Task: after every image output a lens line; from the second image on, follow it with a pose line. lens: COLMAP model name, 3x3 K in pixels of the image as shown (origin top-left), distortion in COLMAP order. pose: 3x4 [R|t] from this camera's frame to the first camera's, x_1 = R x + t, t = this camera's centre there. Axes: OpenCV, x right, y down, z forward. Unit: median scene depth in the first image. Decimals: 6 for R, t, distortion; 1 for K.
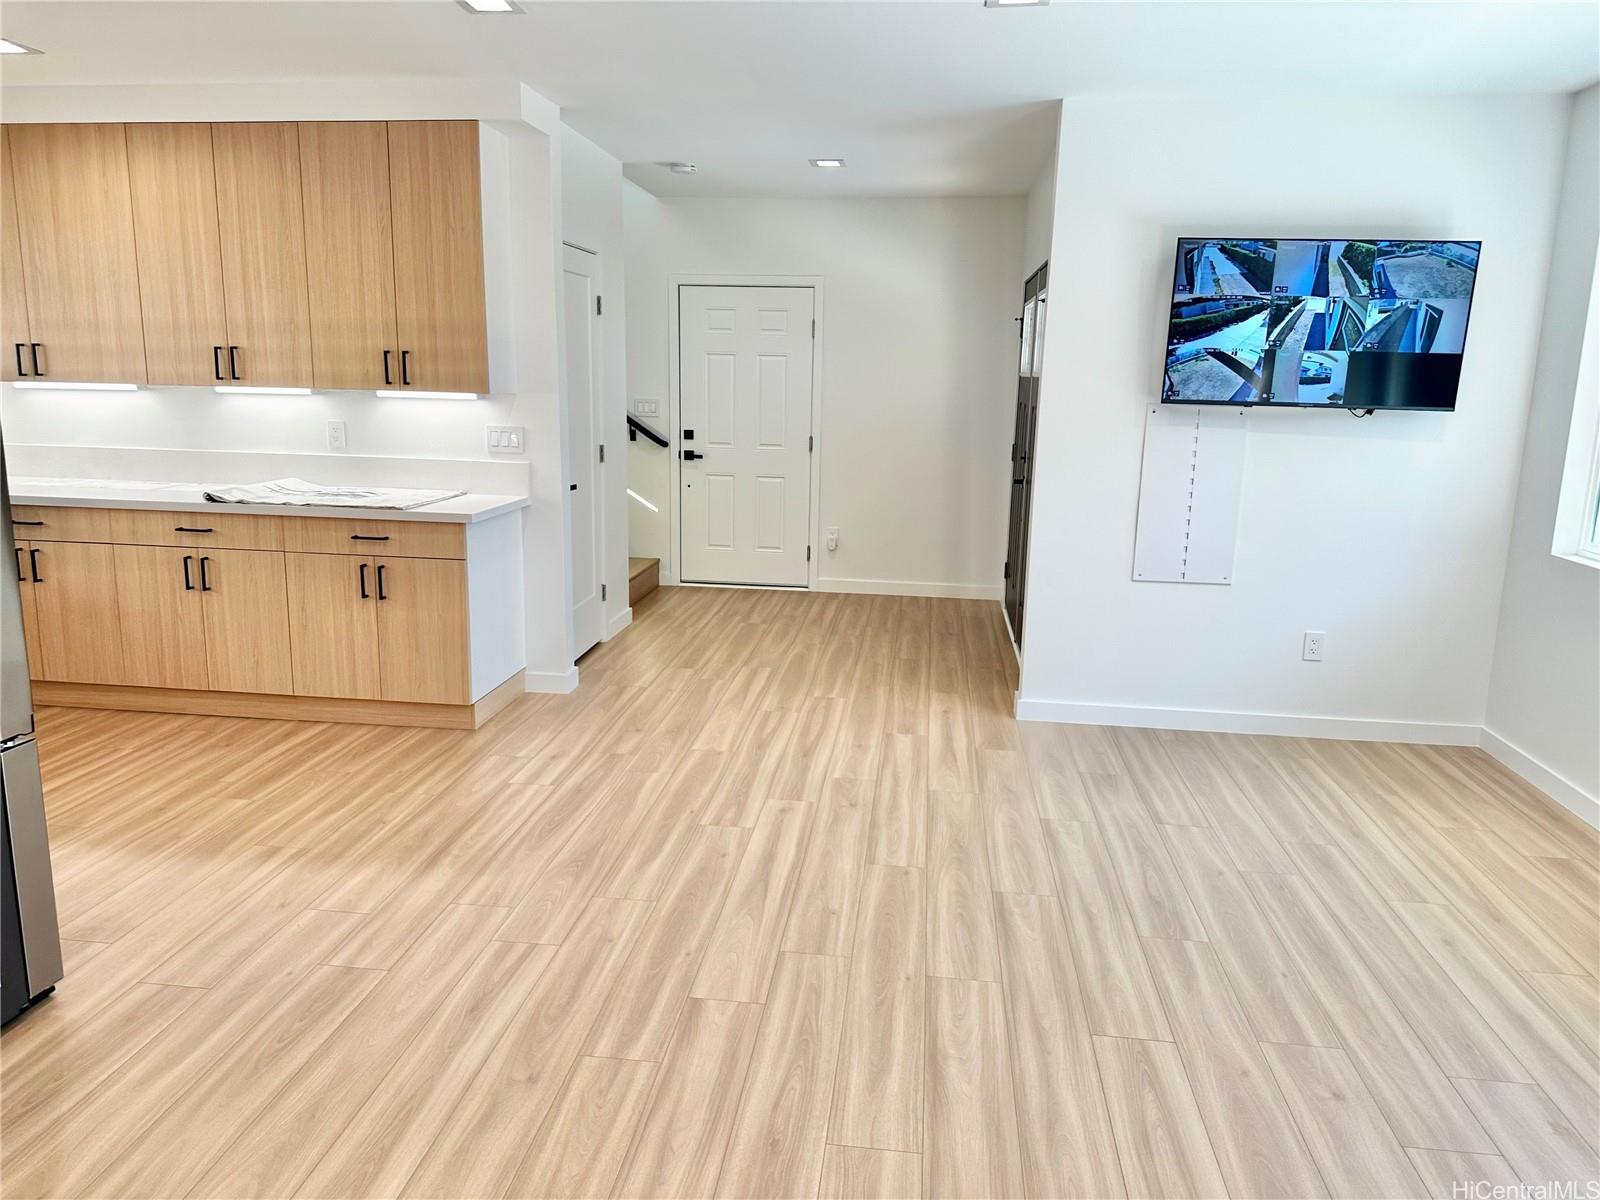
lens RADIAL K [[1120.4, 0, 793.6], [0, 1120.4, 574.0], [0, 0, 1]] dist [0.053672, -0.076434]
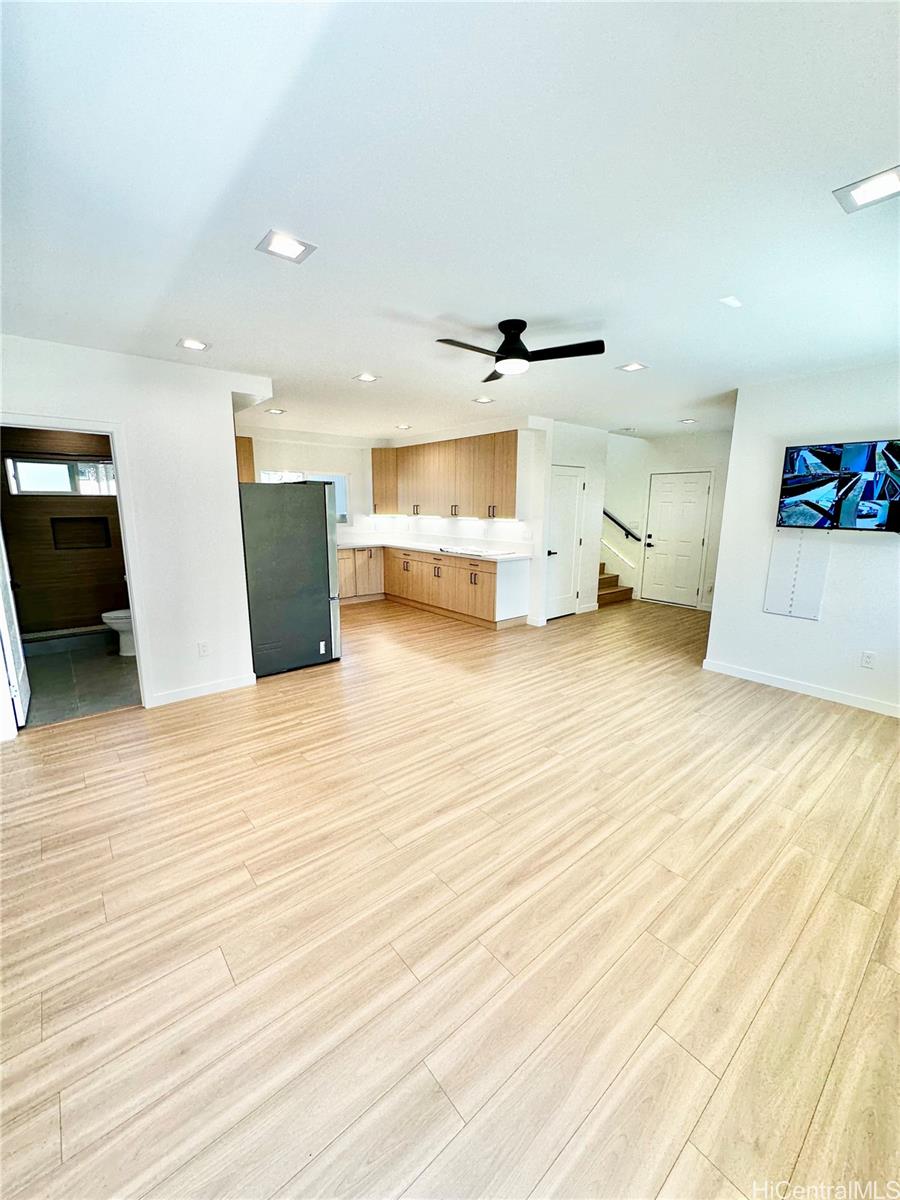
lens RADIAL K [[480.2, 0, 444.9], [0, 480.2, 593.7], [0, 0, 1]] dist [-0.013418, 0.000687]
pose [[0.725499, 0.110396, -0.679311, 0.505485], [-0.110432, 0.992935, 0.043423, -0.001057], [0.679305, 0.043514, 0.732565, -0.046525]]
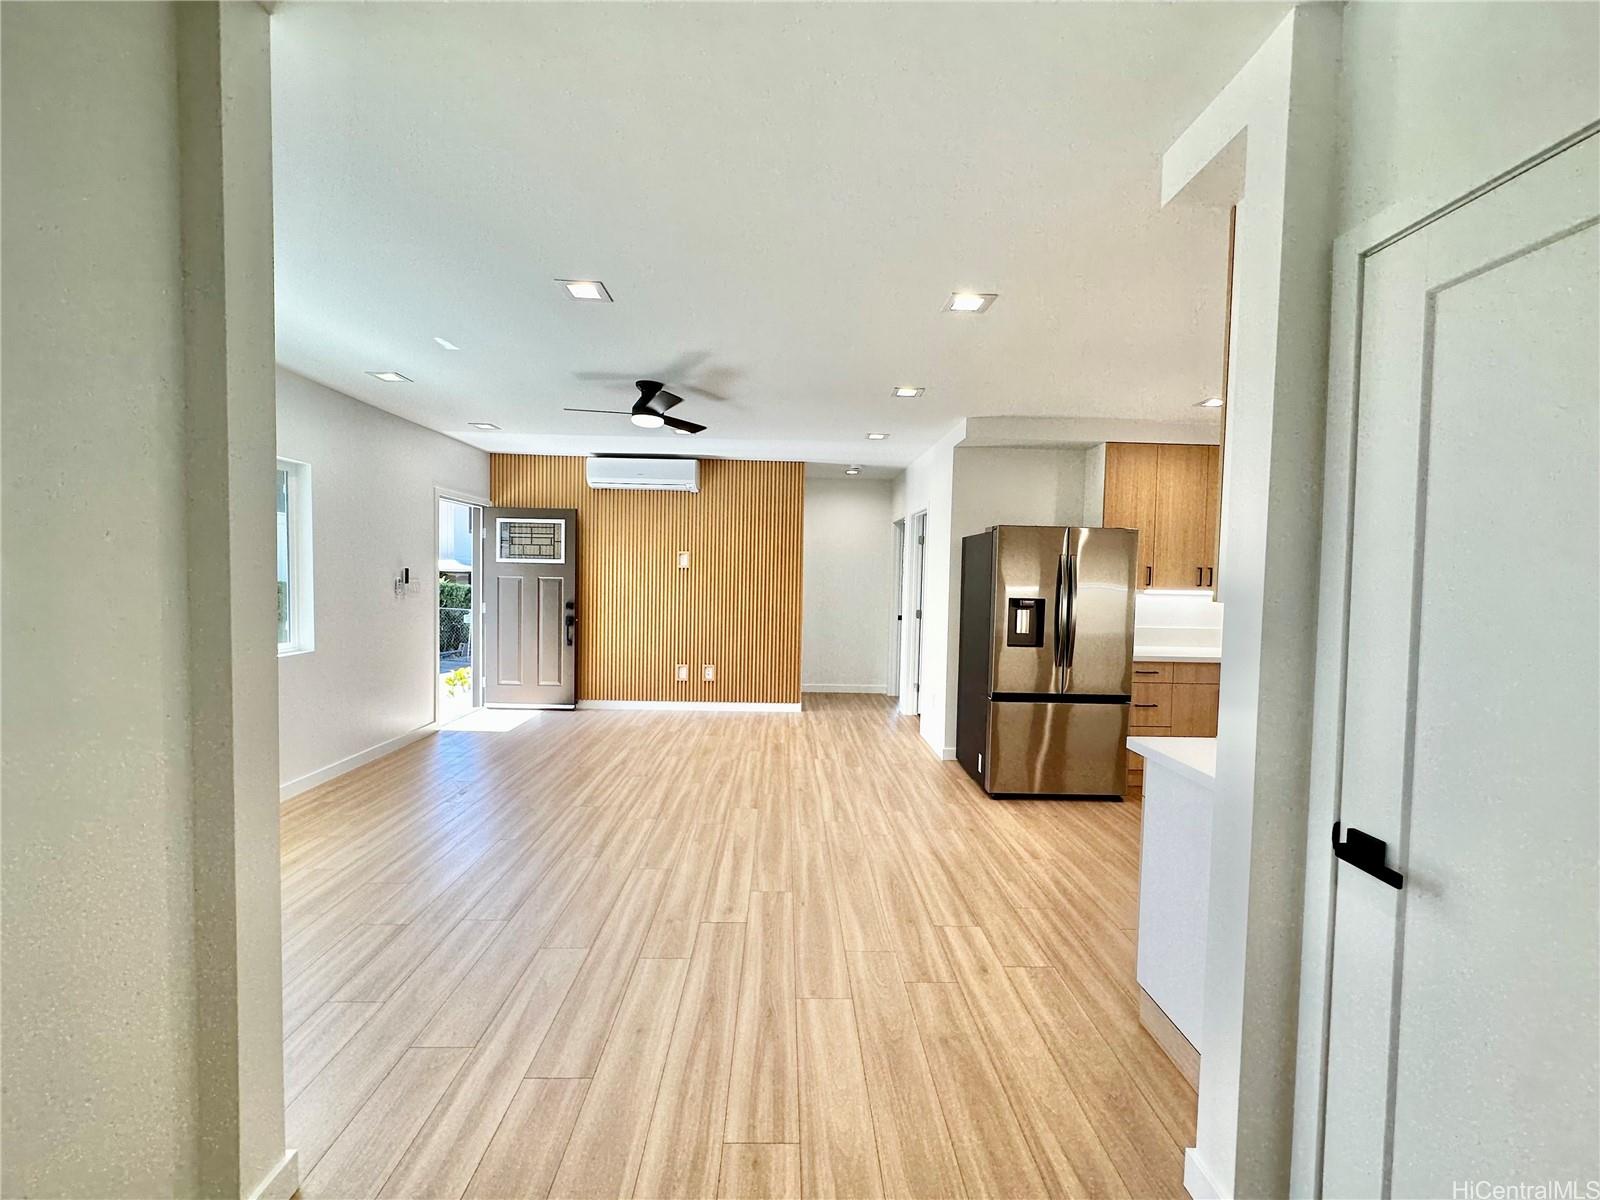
lens RADIAL K [[640.2, 0, 797.4], [0, 640.2, 596.2], [0, 0, 1]] dist [-0.013418, 0.000687]
pose [[-0.988678, -0.039438, -0.144774, 0.028009], [-0.068816, 0.976565, 0.203926, -0.231534], [0.133339, 0.211580, -0.968222, 1.391673]]
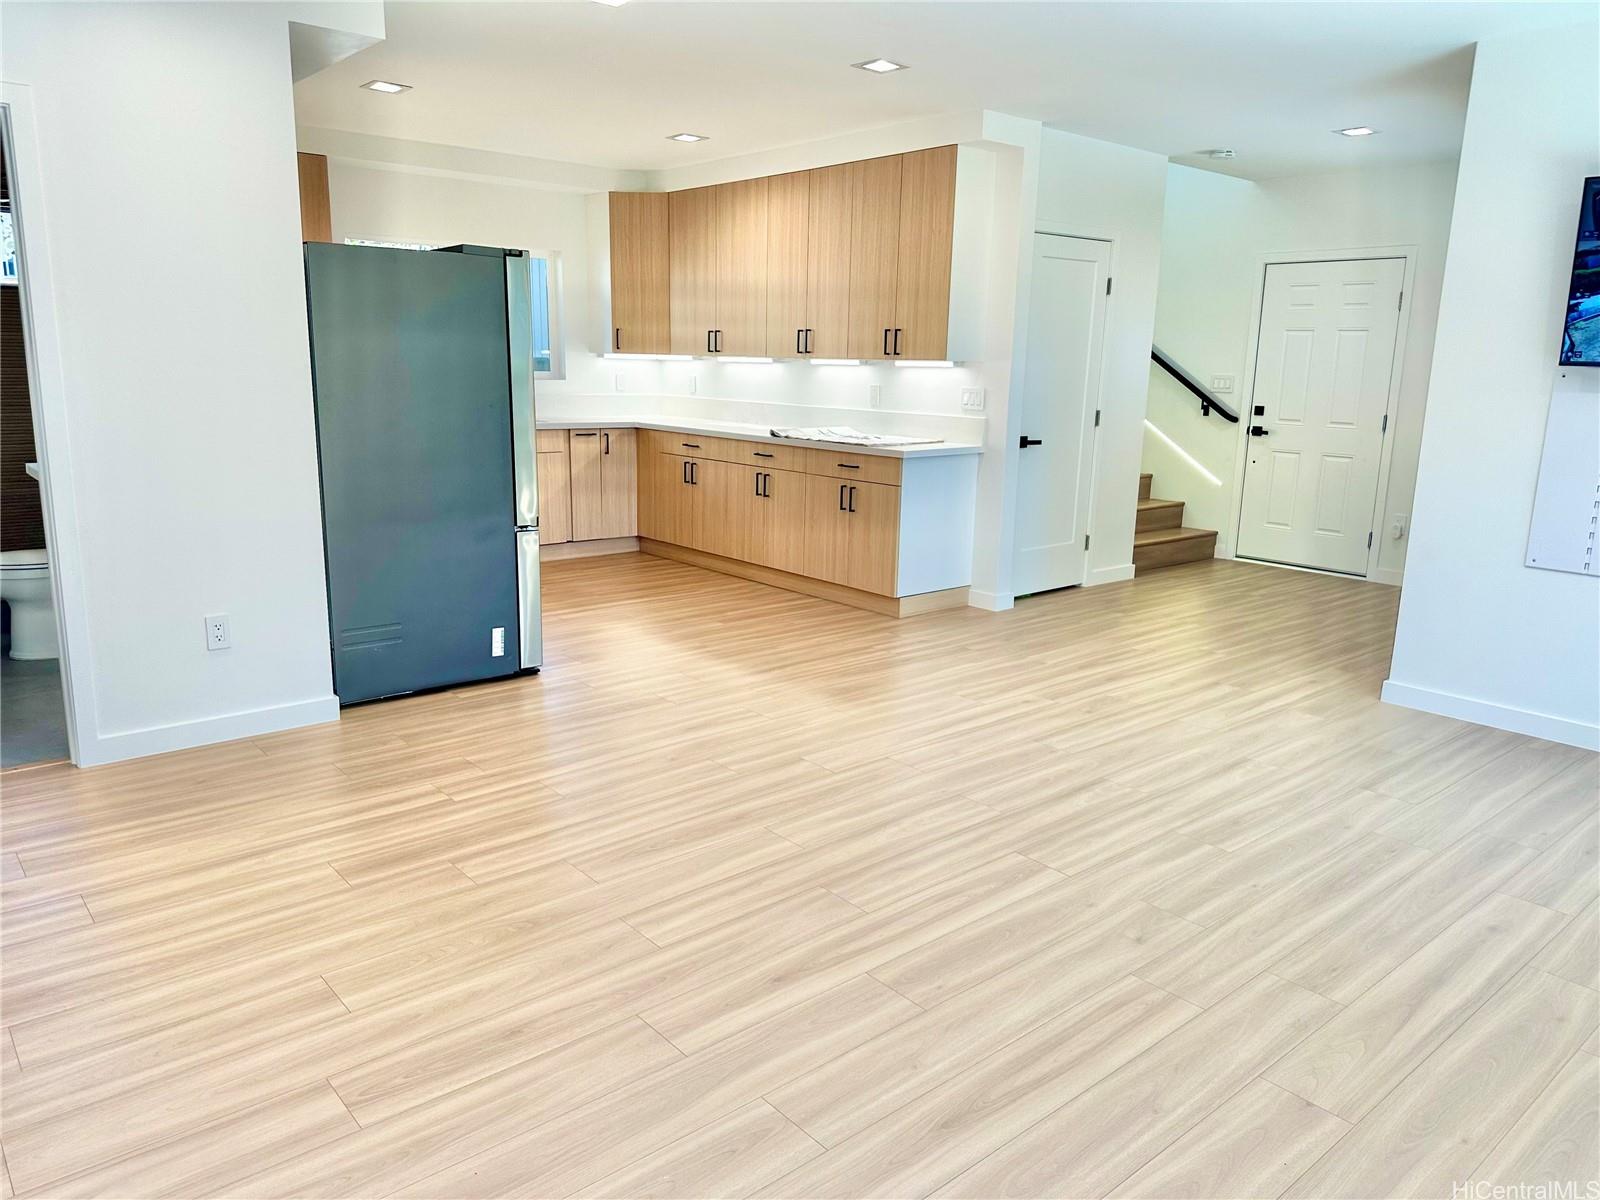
lens RADIAL K [[1120.4, 0, 784.8], [0, 1120.4, 586.1], [0, 0, 1]] dist [0.053672, -0.076434]
pose [[0.733143, 0.129392, -0.667652, 0.507094], [-0.122897, 0.990778, 0.057062, 0.045590], [0.668878, 0.040218, 0.742284, -0.060227]]
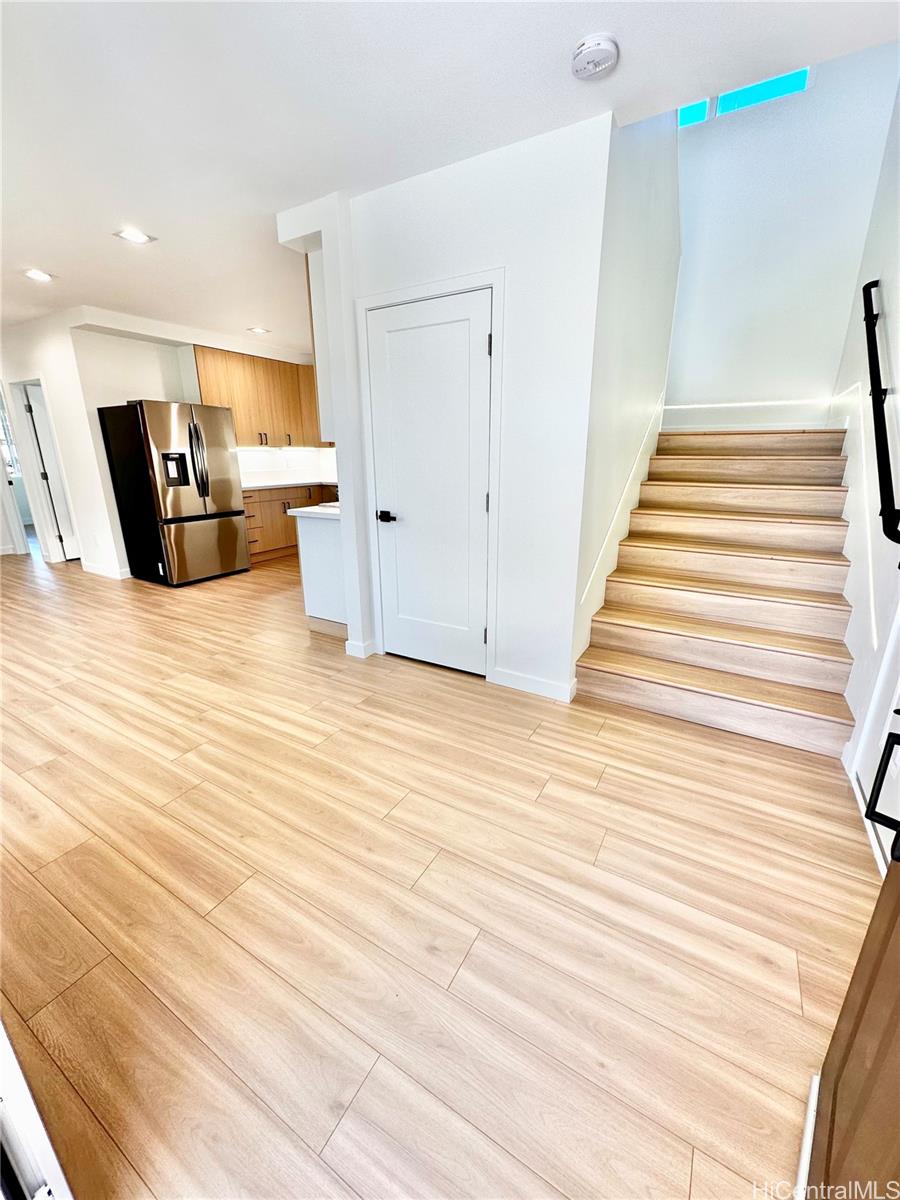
lens RADIAL K [[480.2, 0, 458.5], [0, 480.2, 597.8], [0, 0, 1]] dist [-0.013418, 0.000687]
pose [[-0.388730, 0.245433, -0.888060, 0.321064], [-0.172414, 0.927462, 0.331793, -0.222267], [0.905076, 0.282092, -0.318217, 1.521590]]
